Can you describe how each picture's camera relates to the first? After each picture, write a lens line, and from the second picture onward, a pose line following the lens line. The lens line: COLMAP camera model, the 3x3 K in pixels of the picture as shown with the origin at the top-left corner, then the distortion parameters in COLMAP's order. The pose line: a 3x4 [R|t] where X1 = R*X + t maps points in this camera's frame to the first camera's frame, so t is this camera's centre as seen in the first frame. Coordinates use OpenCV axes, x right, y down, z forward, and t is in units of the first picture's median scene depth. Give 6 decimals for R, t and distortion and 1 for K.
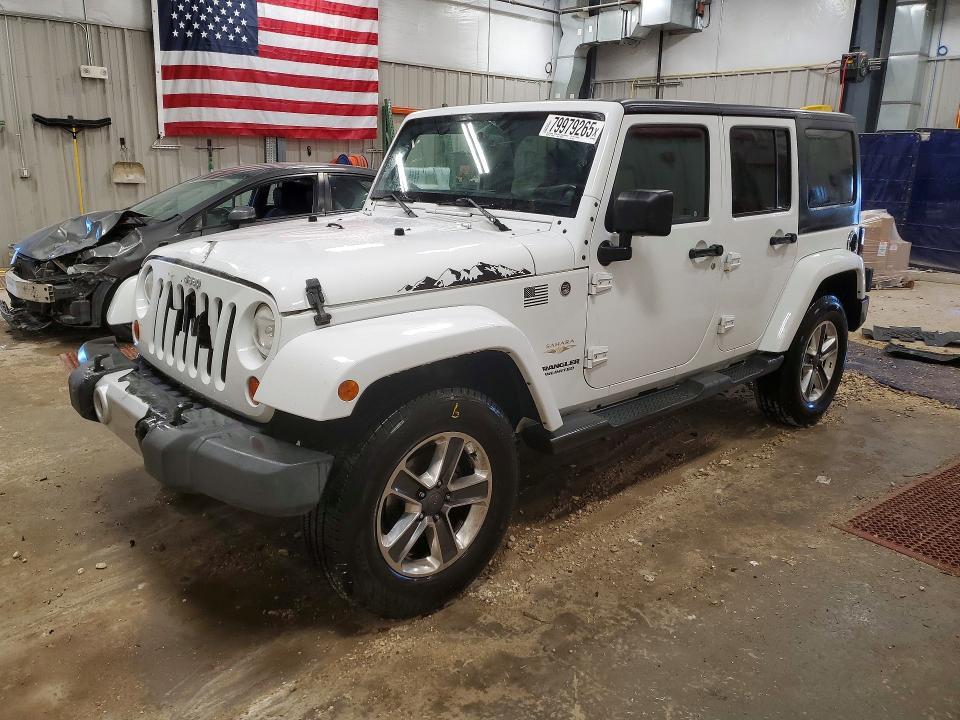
lens RADIAL K [[739.4, 0, 480.0], [0, 739.4, 360.0], [0, 0, 1]] dist [0.003718, 0.001443]
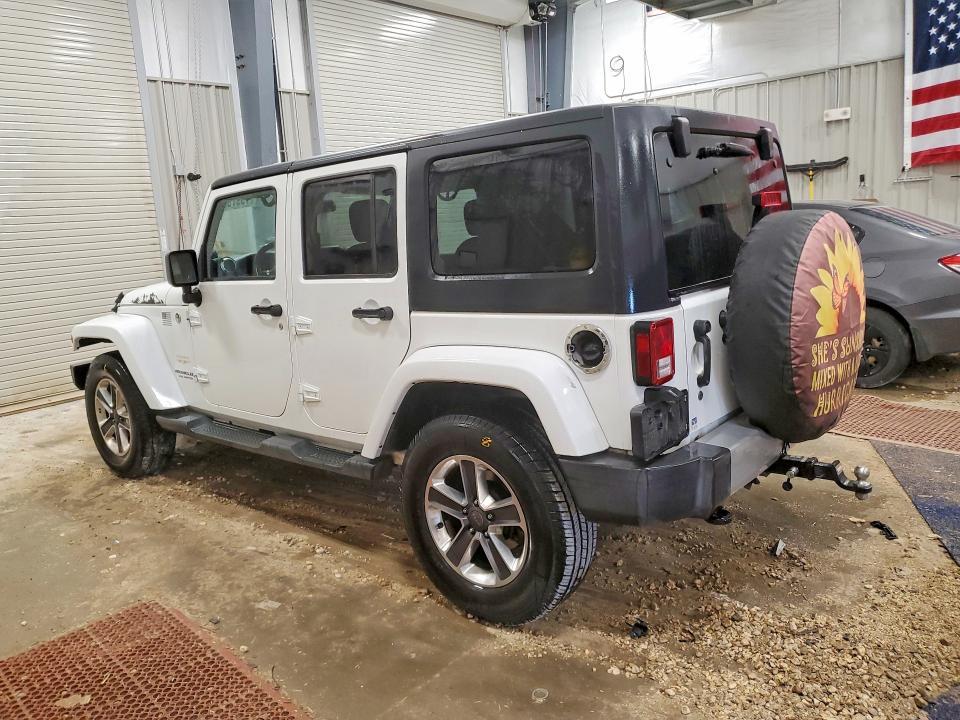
lens RADIAL K [[783.8, 0, 492.5], [0, 783.8, 364.3], [0, 0, 1]] dist [0.009419, 0.005518]
pose [[0.105086, 0.162885, -0.981033, 1.236740], [-0.199345, 0.969922, 0.139687, -0.251846], [0.974278, 0.180885, 0.134395, 1.031555]]
